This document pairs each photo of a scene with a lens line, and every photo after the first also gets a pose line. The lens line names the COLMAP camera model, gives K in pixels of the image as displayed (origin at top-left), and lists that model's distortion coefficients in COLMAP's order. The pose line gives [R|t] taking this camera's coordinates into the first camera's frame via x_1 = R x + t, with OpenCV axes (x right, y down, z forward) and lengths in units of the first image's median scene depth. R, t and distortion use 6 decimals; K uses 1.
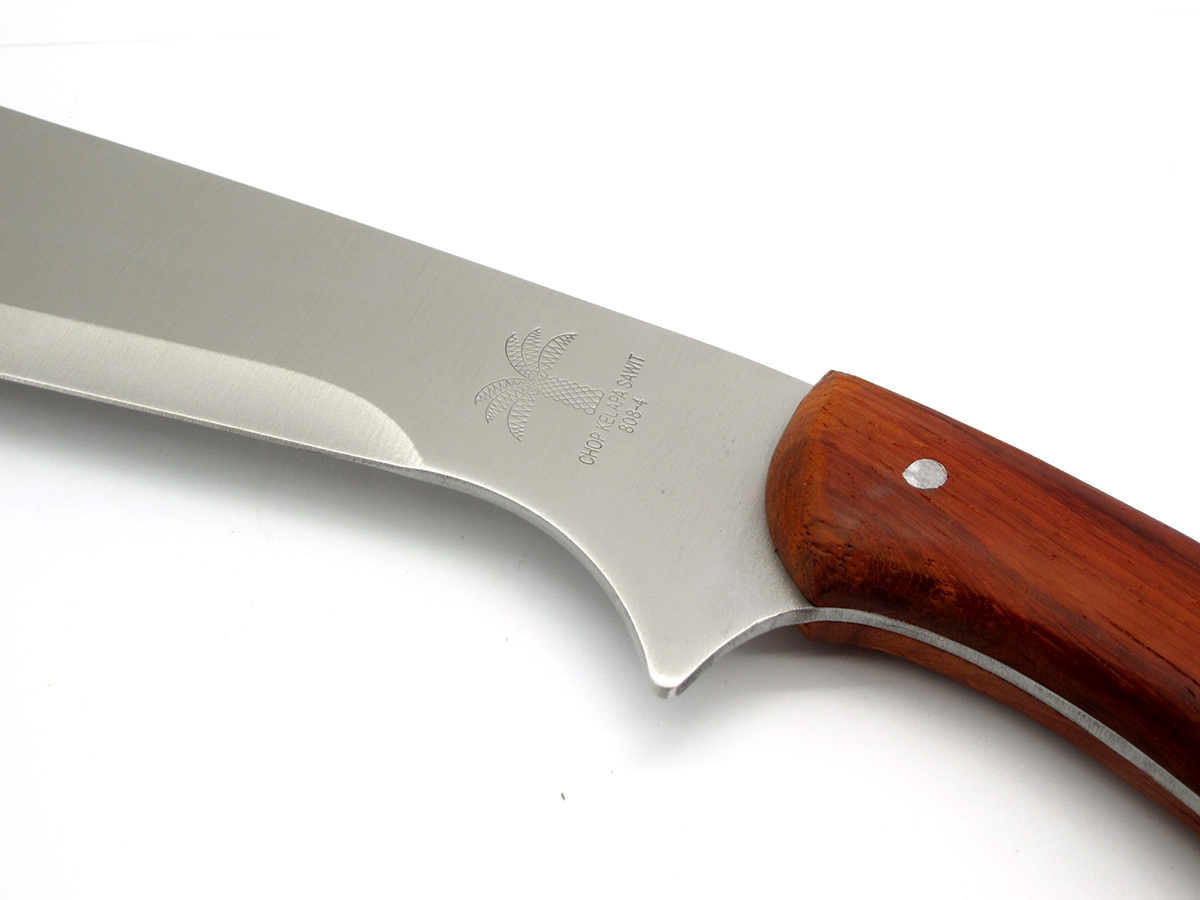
lens RADIAL K [[2204.6, 0, 601.9], [0, 2204.6, 449.6], [0, 0, 1]] dist [0.037330, 0.000000]
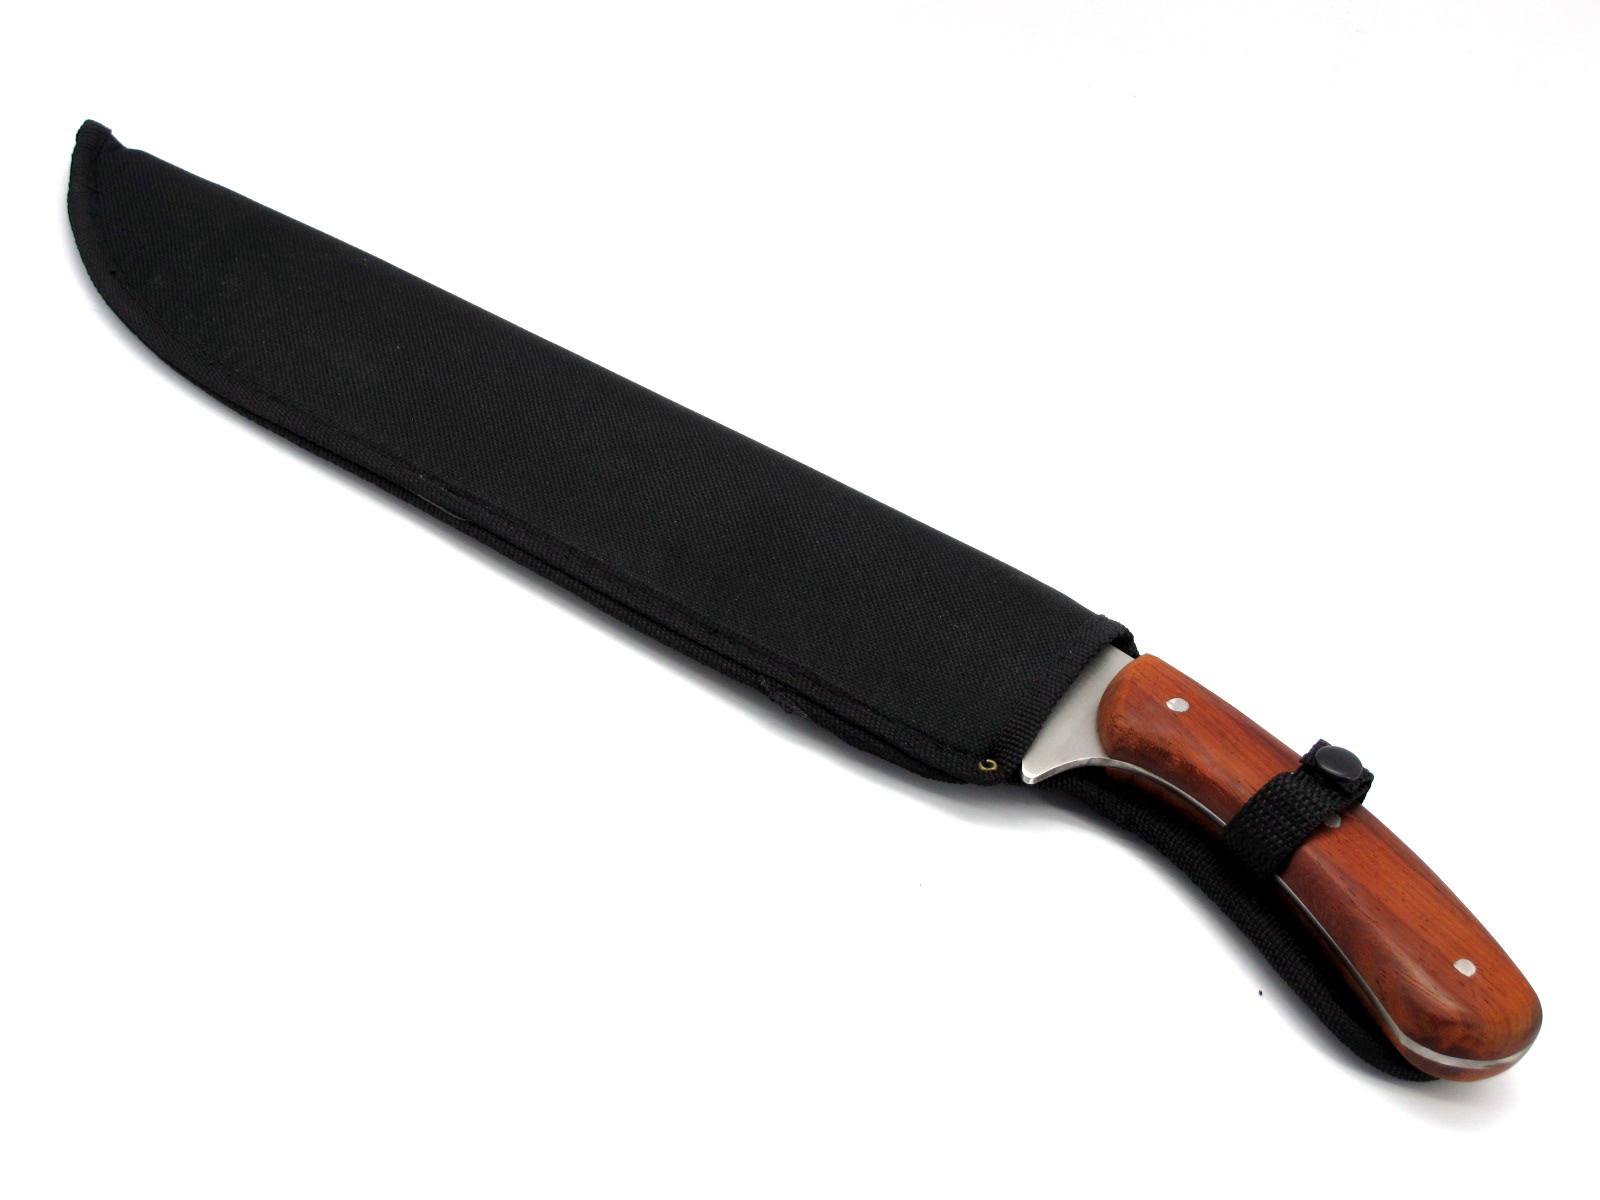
lens RADIAL K [[2939.4, 0, 803.1], [0, 2939.4, 606.9], [0, 0, 1]] dist [0.037330, 0.000000]
pose [[0.977205, 0.173297, -0.122636, 0.127320], [-0.188940, 0.973328, -0.130129, 0.335557], [0.096814, 0.150334, 0.983884, -1.659005]]
